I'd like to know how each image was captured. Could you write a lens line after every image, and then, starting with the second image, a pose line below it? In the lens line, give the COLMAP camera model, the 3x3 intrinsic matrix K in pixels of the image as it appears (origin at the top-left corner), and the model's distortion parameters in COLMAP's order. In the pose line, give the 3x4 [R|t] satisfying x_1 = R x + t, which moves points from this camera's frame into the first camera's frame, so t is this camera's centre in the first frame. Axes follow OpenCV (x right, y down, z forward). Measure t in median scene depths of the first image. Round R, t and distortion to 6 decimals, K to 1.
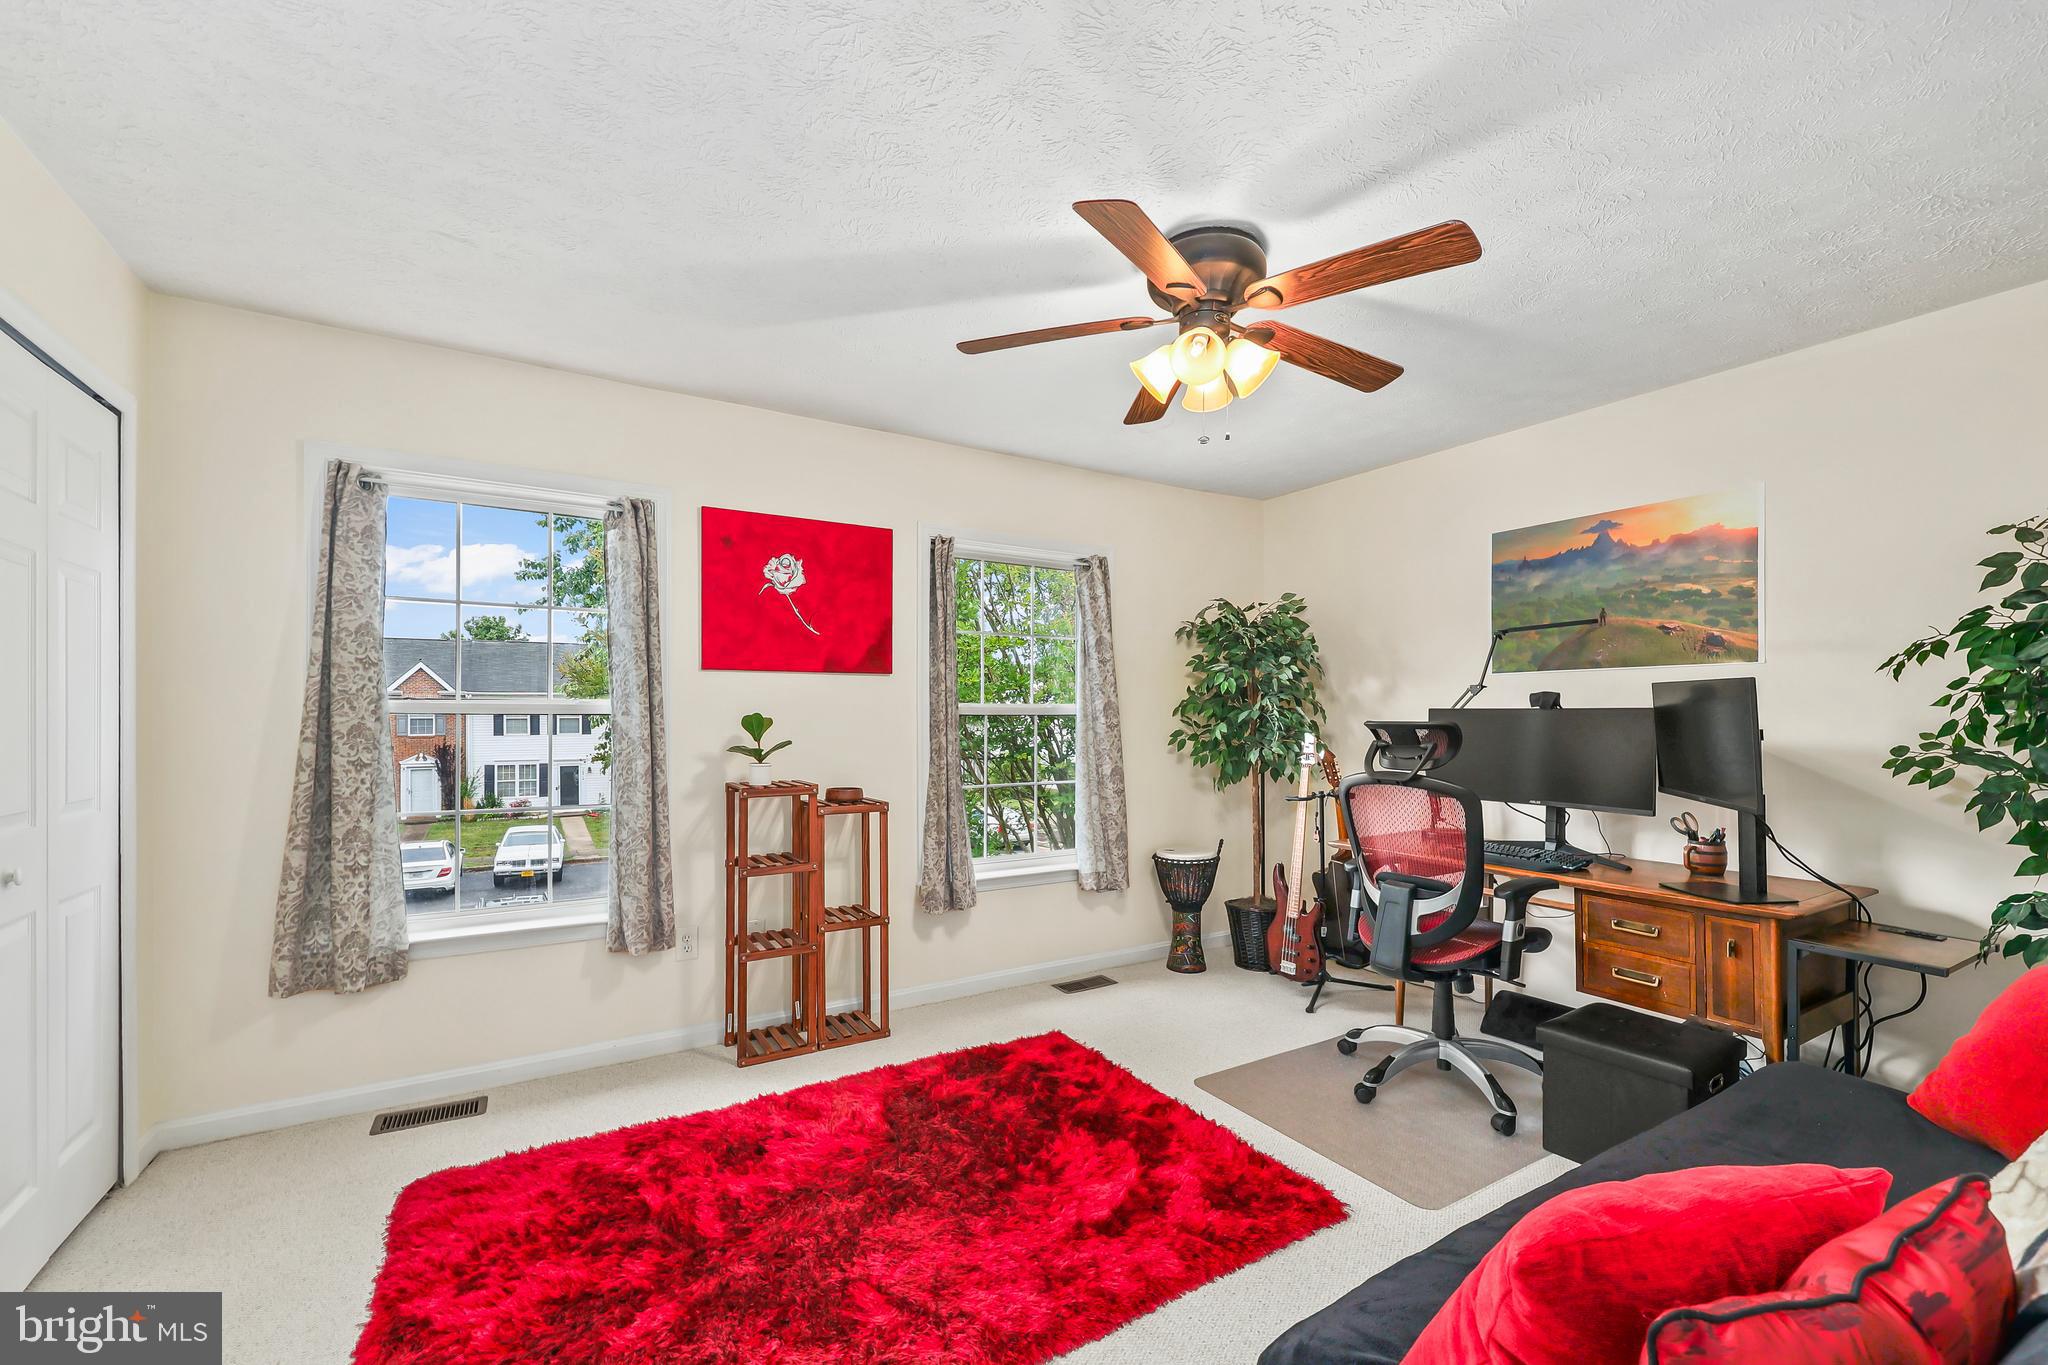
lens RADIAL K [[833.7, 0, 1023.8], [0, 833.7, 721.8], [0, 0, 1]] dist [0.000102, -0.000041]
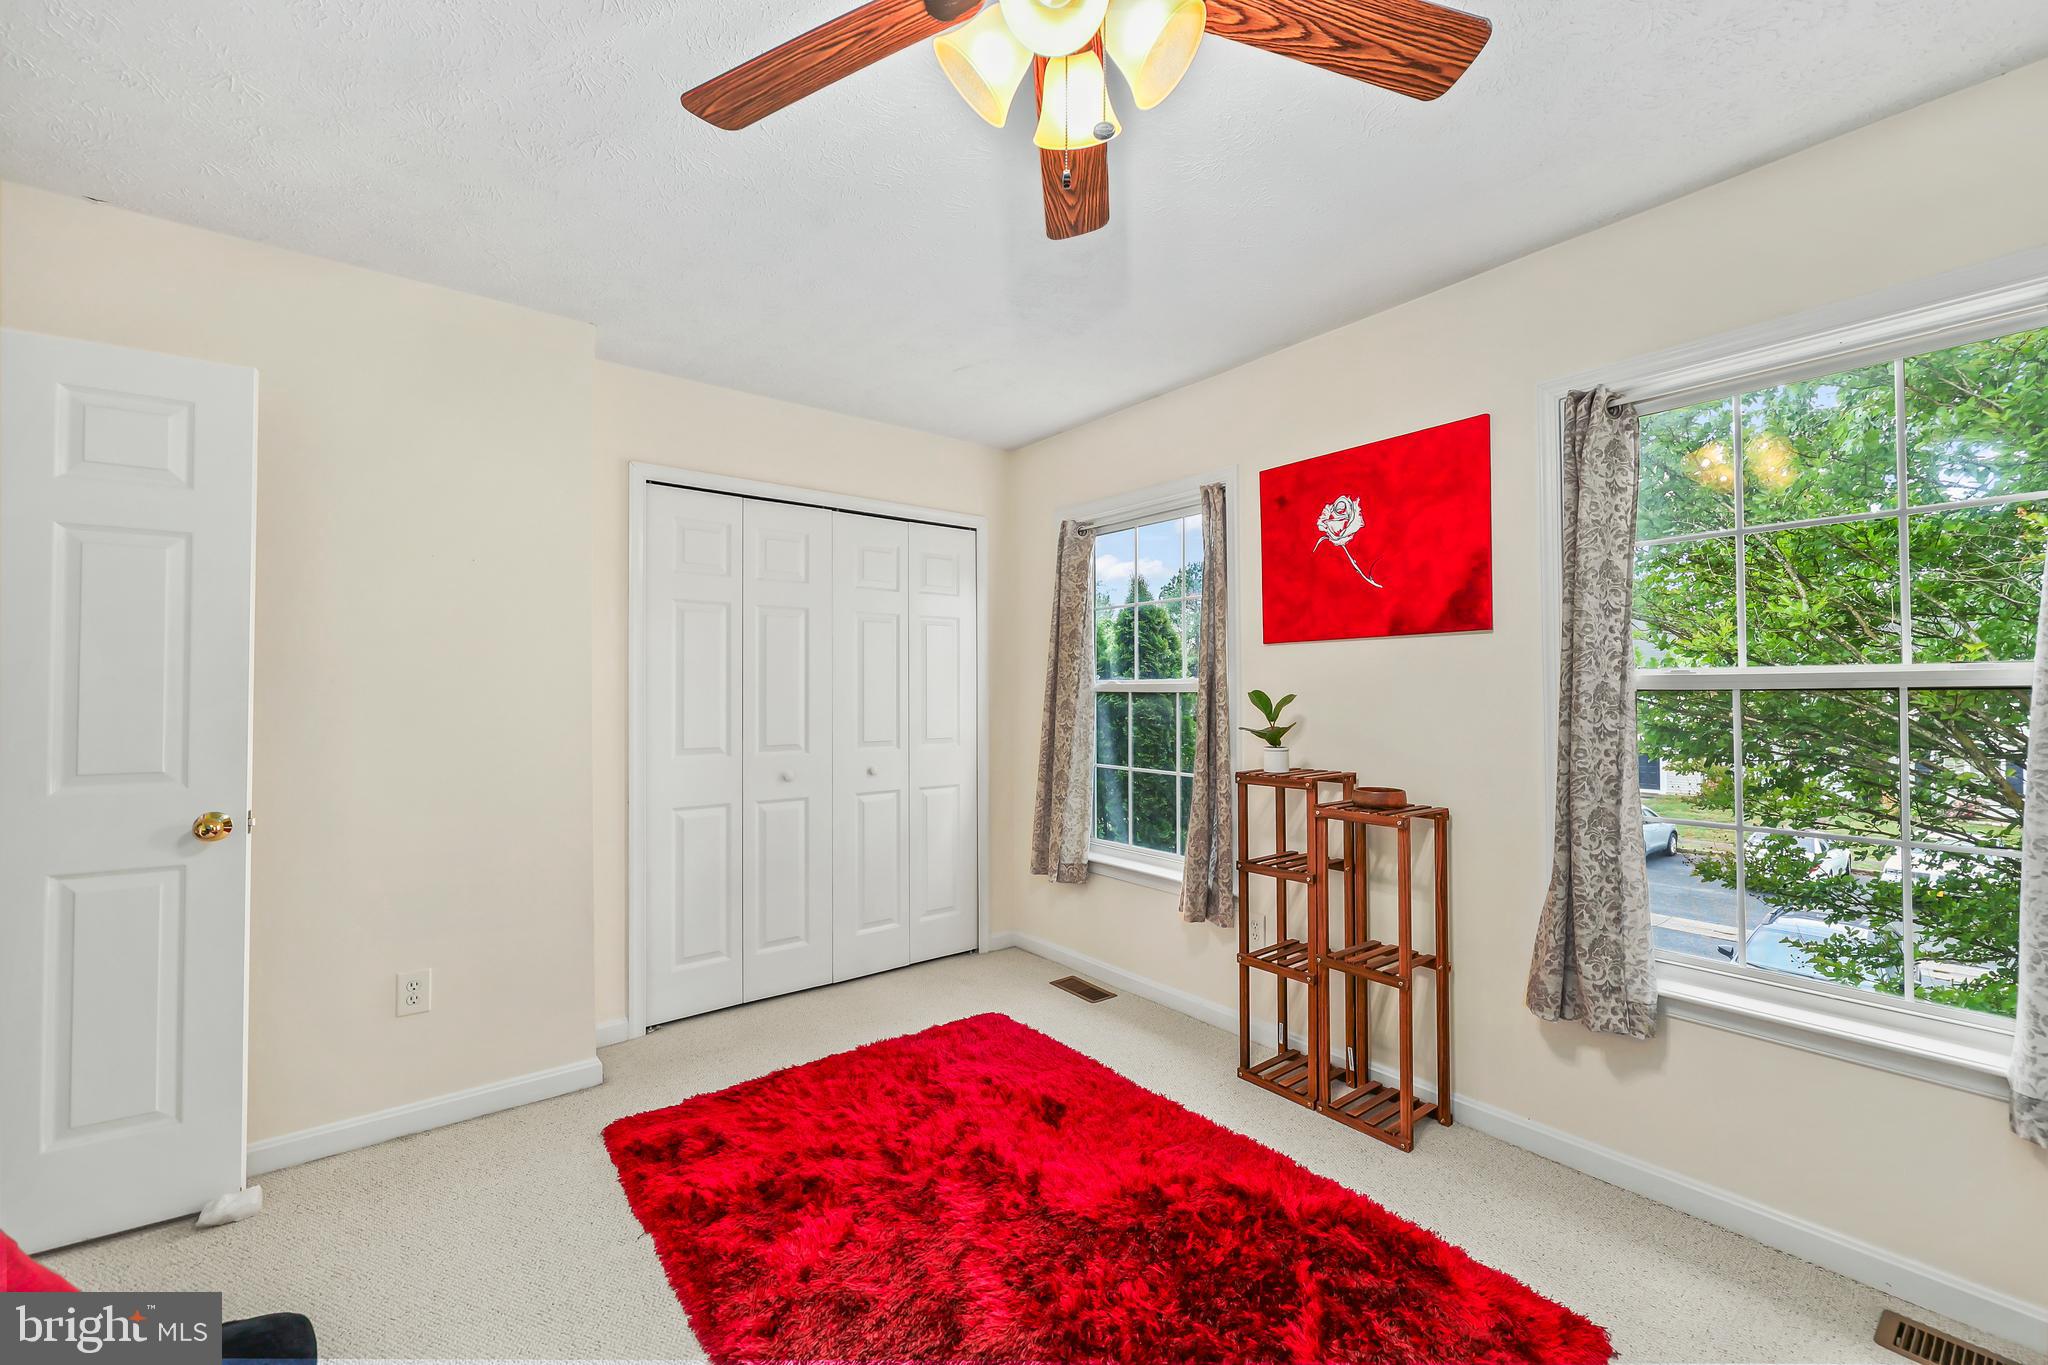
lens RADIAL K [[824.2, 0, 1024.0], [0, 824.2, 682.5], [0, 0, 1]] dist [-0.000667, -0.000083]
pose [[0.122078, -0.010263, -0.992468, 0.495175], [0.003524, 0.999945, -0.009907, -0.010799], [0.992514, -0.002288, 0.122107, 0.604788]]
